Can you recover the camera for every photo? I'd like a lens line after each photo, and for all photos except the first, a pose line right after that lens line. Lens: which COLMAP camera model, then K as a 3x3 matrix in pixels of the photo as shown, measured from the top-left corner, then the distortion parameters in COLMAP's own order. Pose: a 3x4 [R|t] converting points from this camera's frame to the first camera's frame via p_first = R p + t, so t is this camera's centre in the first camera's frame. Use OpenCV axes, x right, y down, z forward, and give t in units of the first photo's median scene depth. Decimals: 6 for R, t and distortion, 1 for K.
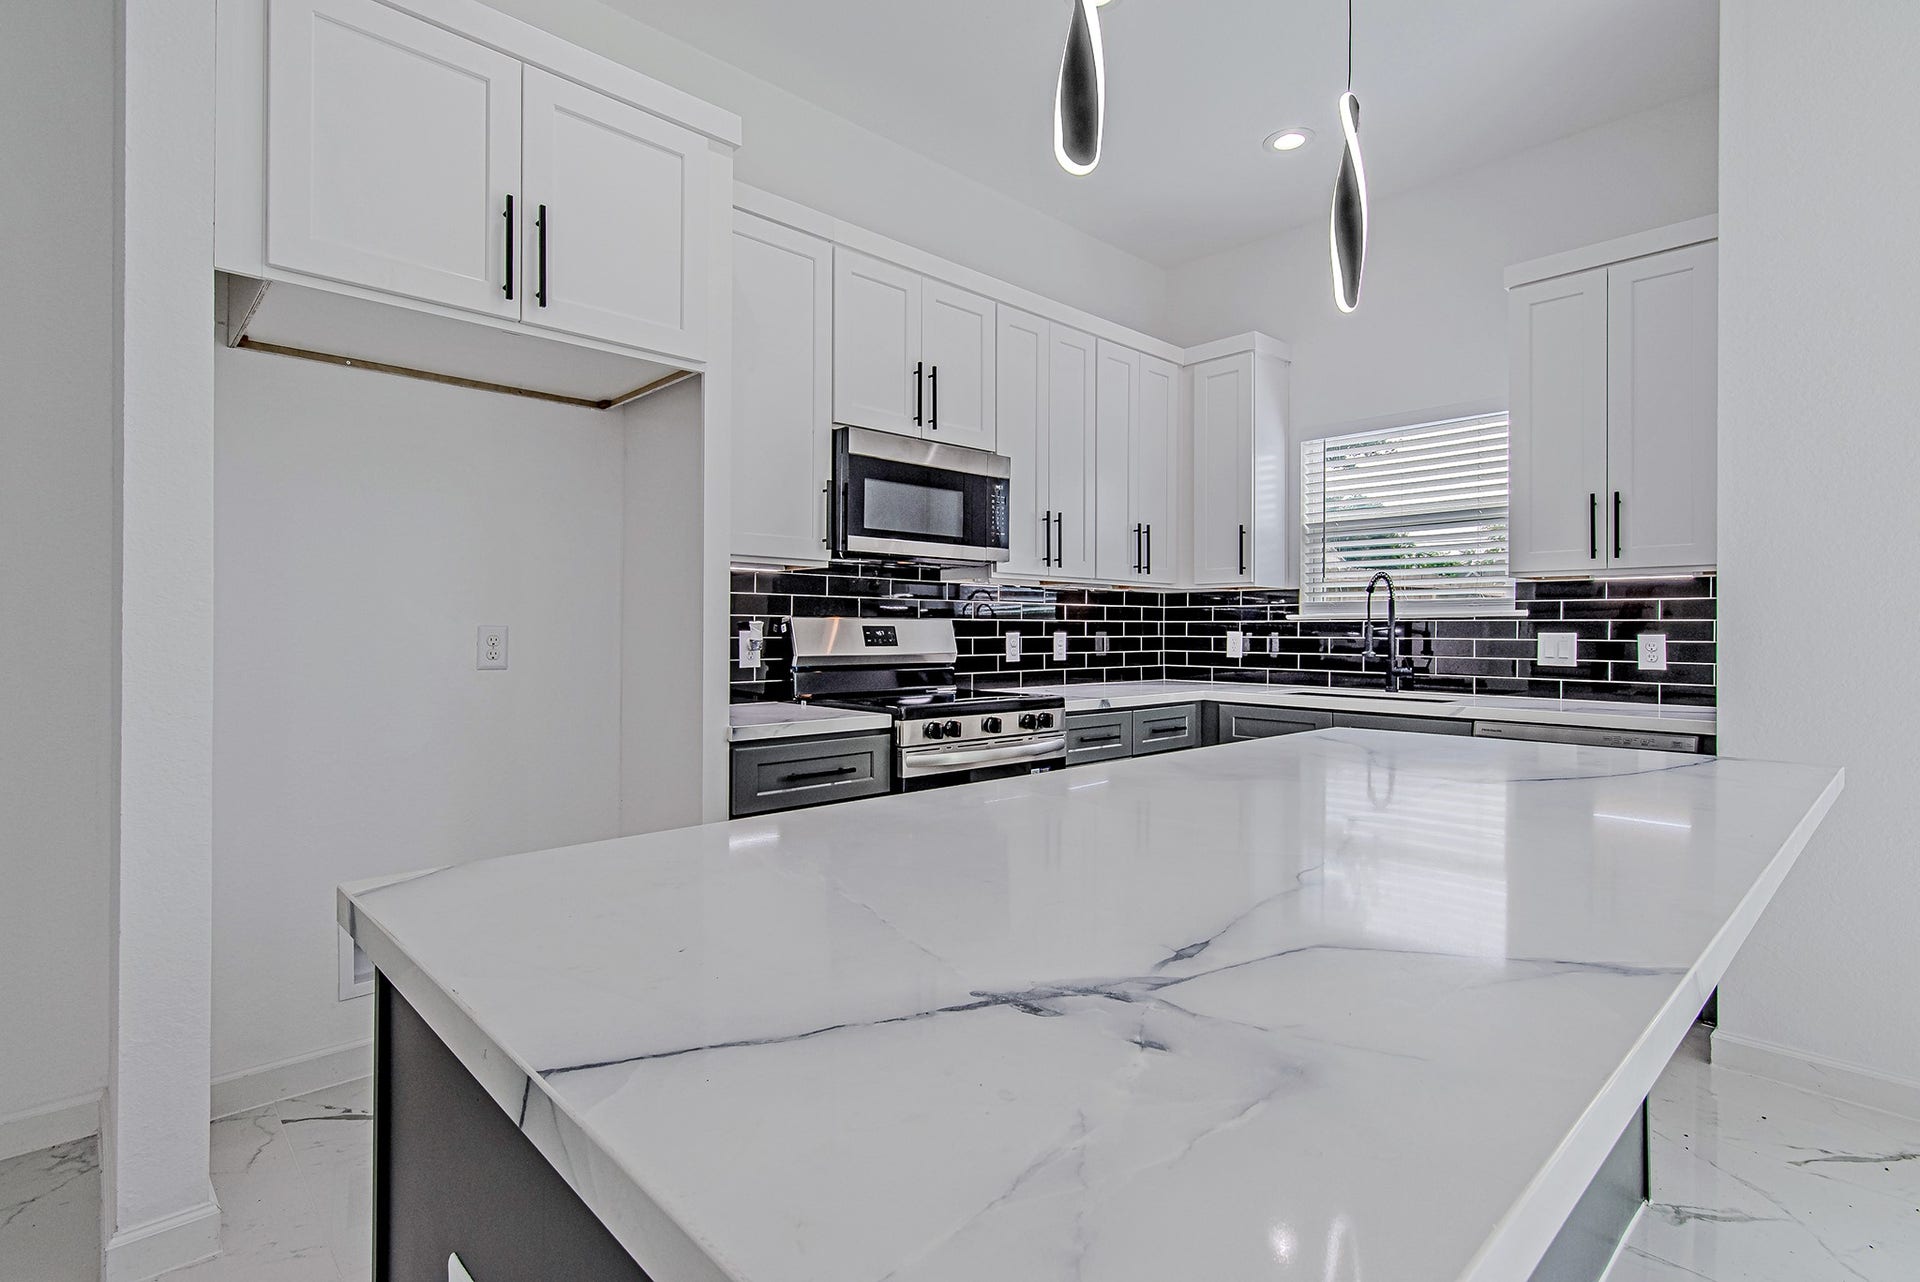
lens RADIAL K [[923.8, 0, 954.5], [0, 923.8, 629.9], [0, 0, 1]] dist [0.002629, -0.003134]
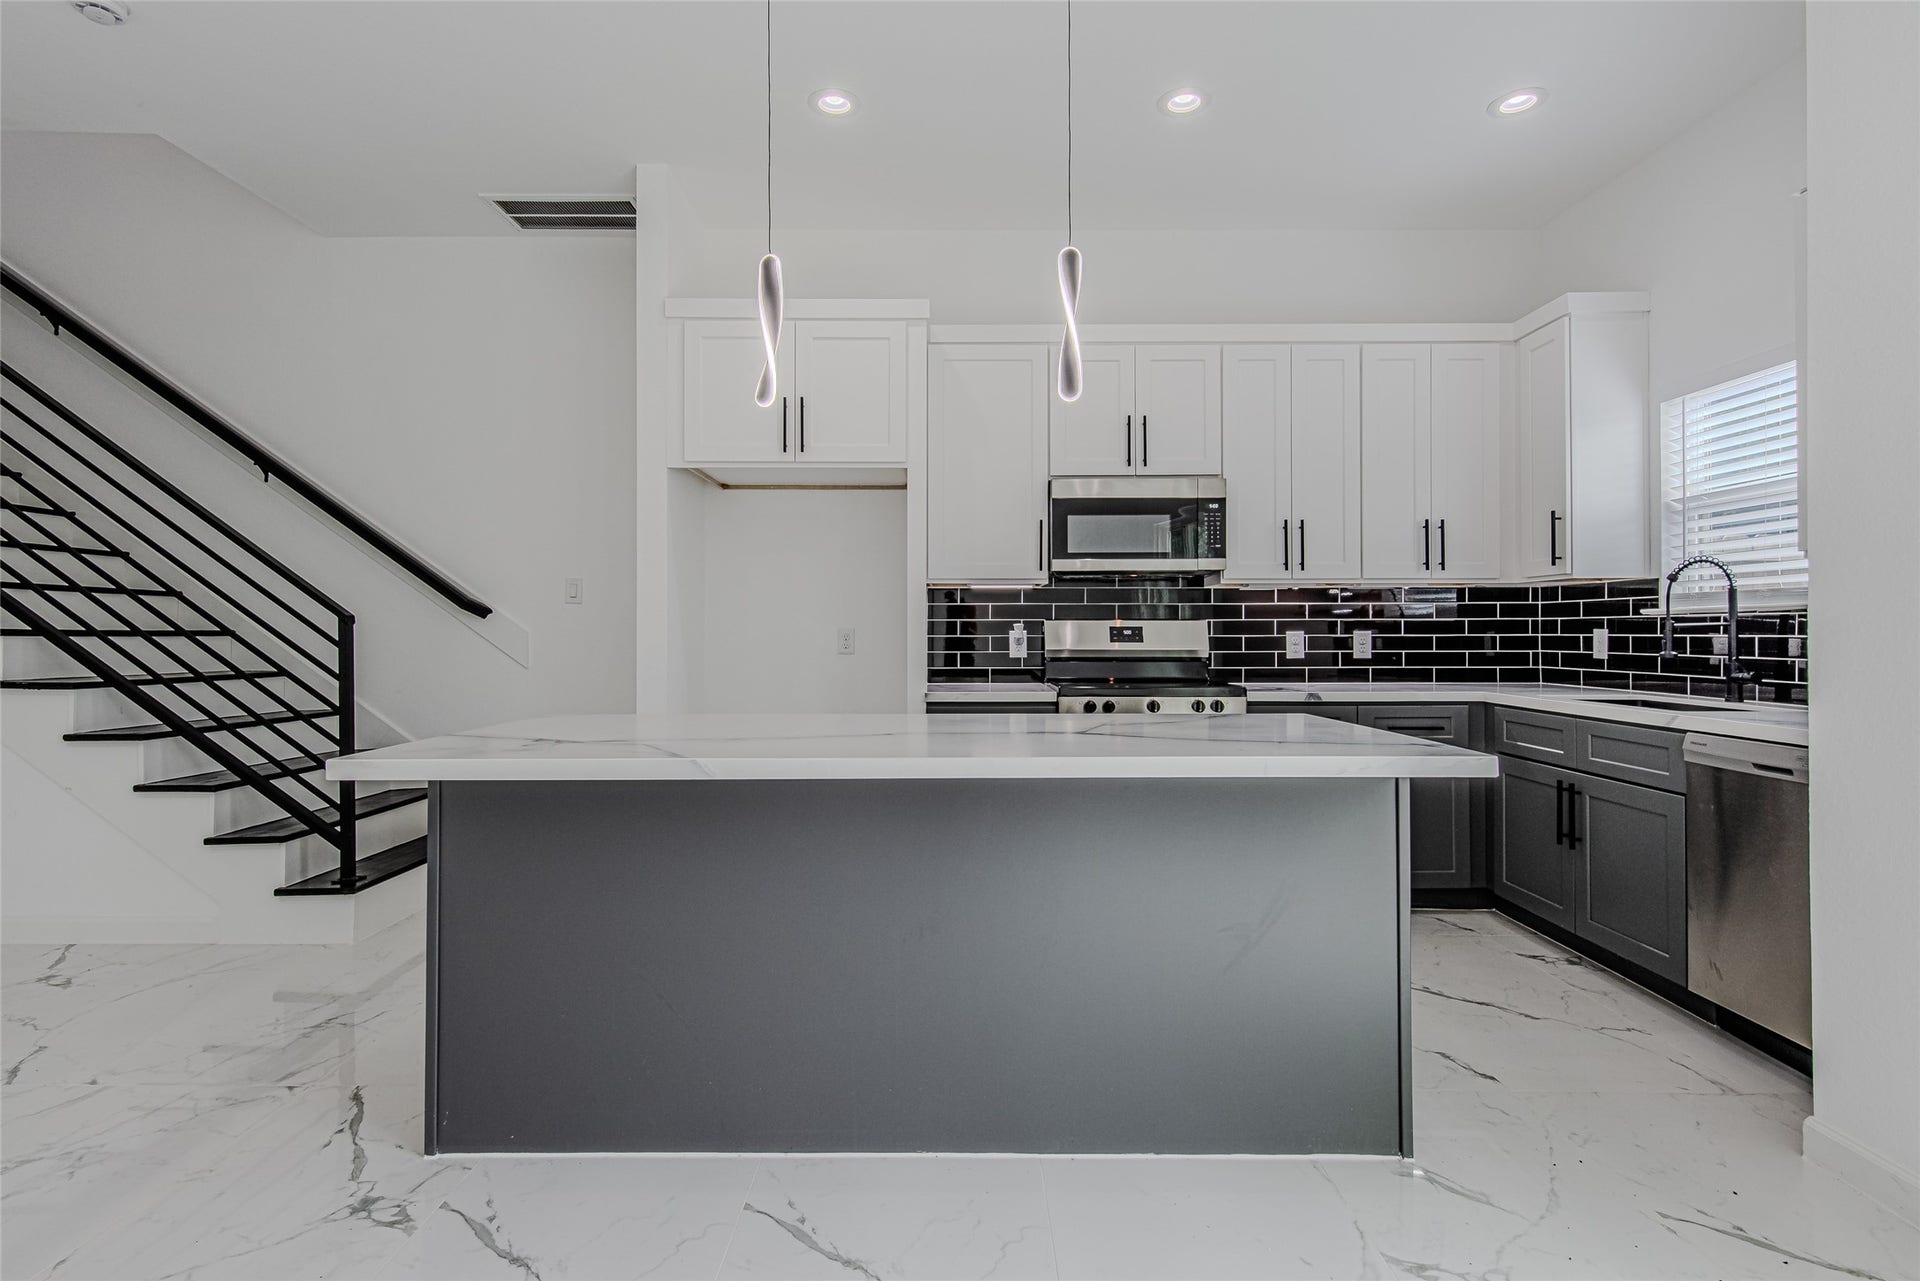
lens RADIAL K [[923.8, 0, 945.0], [0, 923.8, 629.8], [0, 0, 1]] dist [0.002629, -0.003134]
pose [[0.728941, -0.005735, -0.684553, 0.554177], [0.003840, 0.999983, -0.004289, 0.004710], [0.684566, 0.000497, 0.728951, -0.073554]]
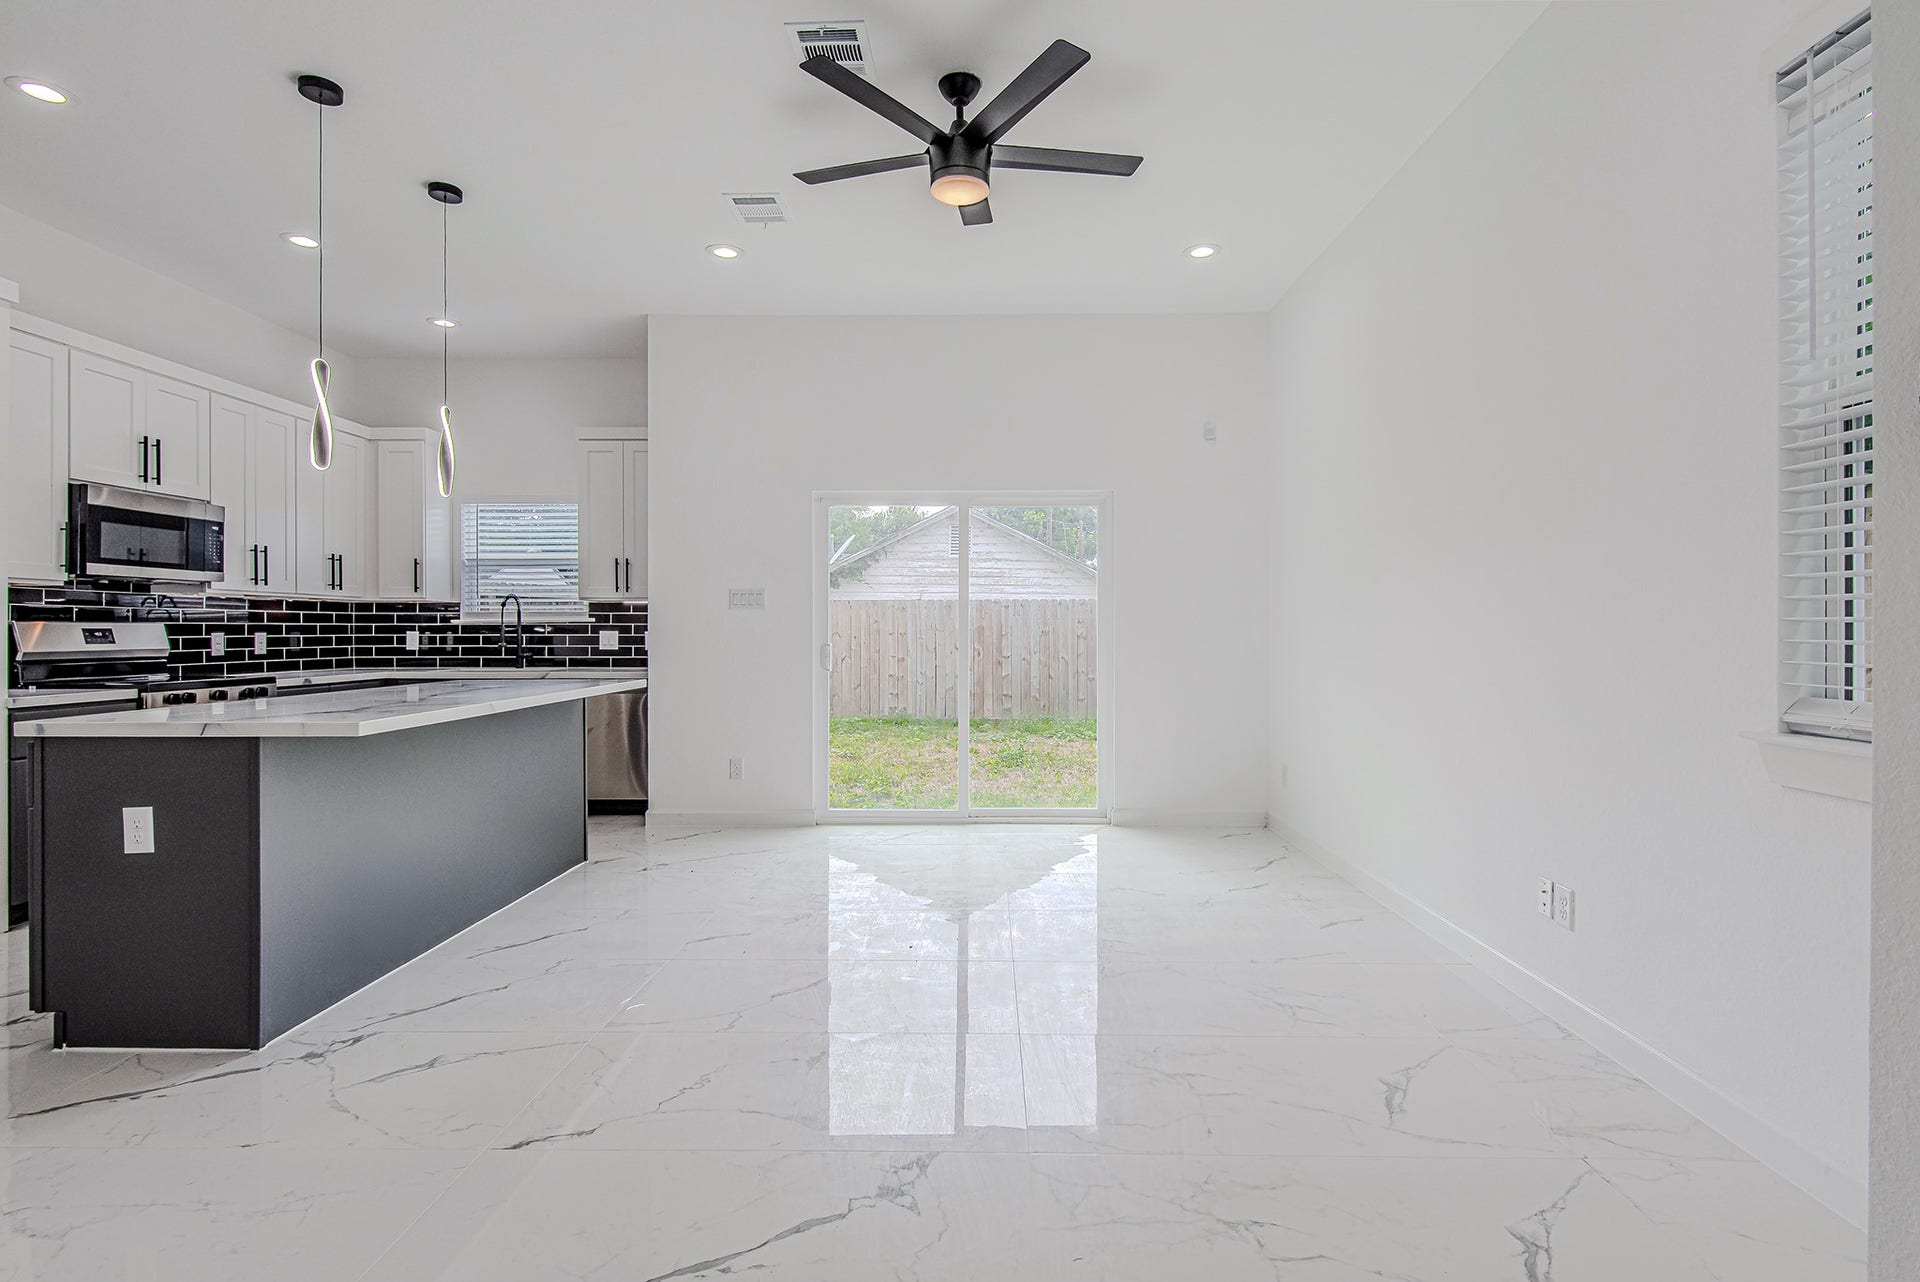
lens RADIAL K [[923.8, 0, 971.2], [0, 923.8, 631.5], [0, 0, 1]] dist [0.002629, -0.003134]
pose [[0.686408, -0.004794, 0.727201, -0.169717], [0.003292, 0.999989, 0.003485, -0.000213], [-0.727209, 0.000002, 0.686416, -0.726018]]
